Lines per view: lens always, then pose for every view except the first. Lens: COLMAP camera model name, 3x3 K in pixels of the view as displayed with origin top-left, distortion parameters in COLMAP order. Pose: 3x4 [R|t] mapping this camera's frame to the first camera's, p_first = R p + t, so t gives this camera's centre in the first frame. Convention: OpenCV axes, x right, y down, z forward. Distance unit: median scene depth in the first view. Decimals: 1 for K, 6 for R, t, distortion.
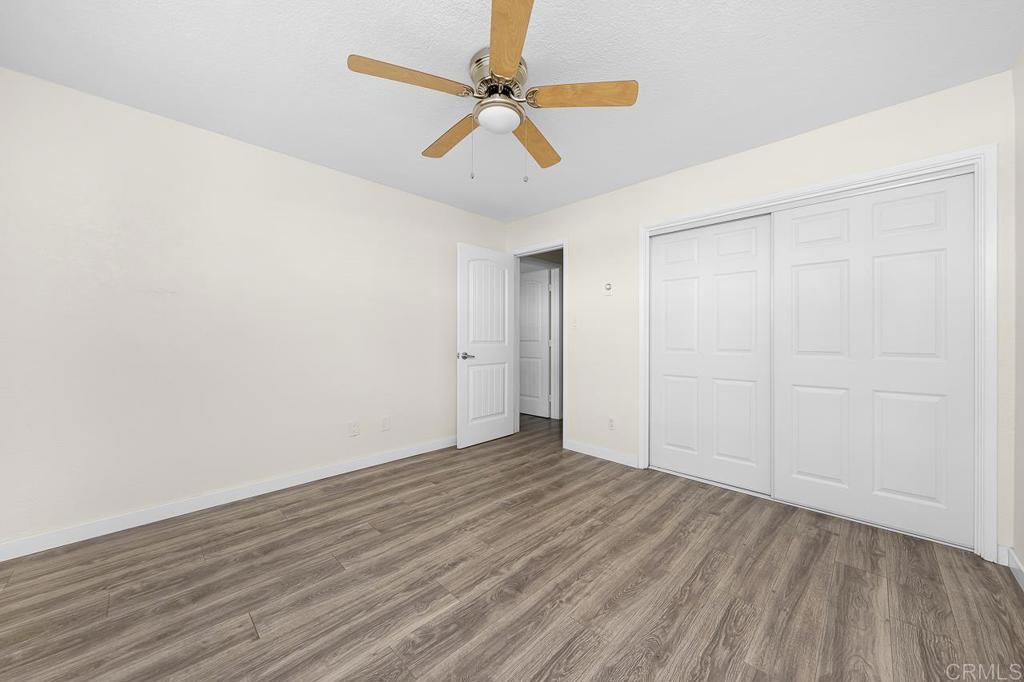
lens RADIAL K [[365.4, 0, 514.2], [0, 365.4, 338.9], [0, 0, 1]] dist [0.000102, -0.000002]
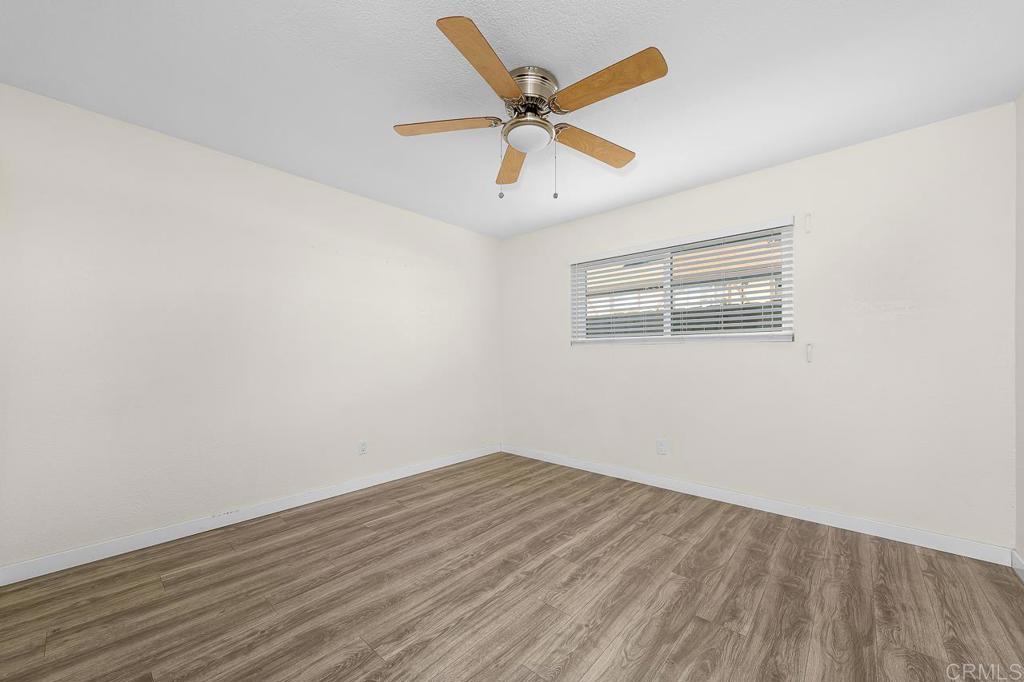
lens RADIAL K [[373.7, 0, 487.8], [0, 373.7, 358.0], [0, 0, 1]] dist [-0.022659, 0.000035]
pose [[-0.999987, -0.001942, -0.004667, 0.071083], [-0.002008, 0.999897, 0.014217, 0.003860], [0.004639, 0.014226, -0.999888, 2.003877]]
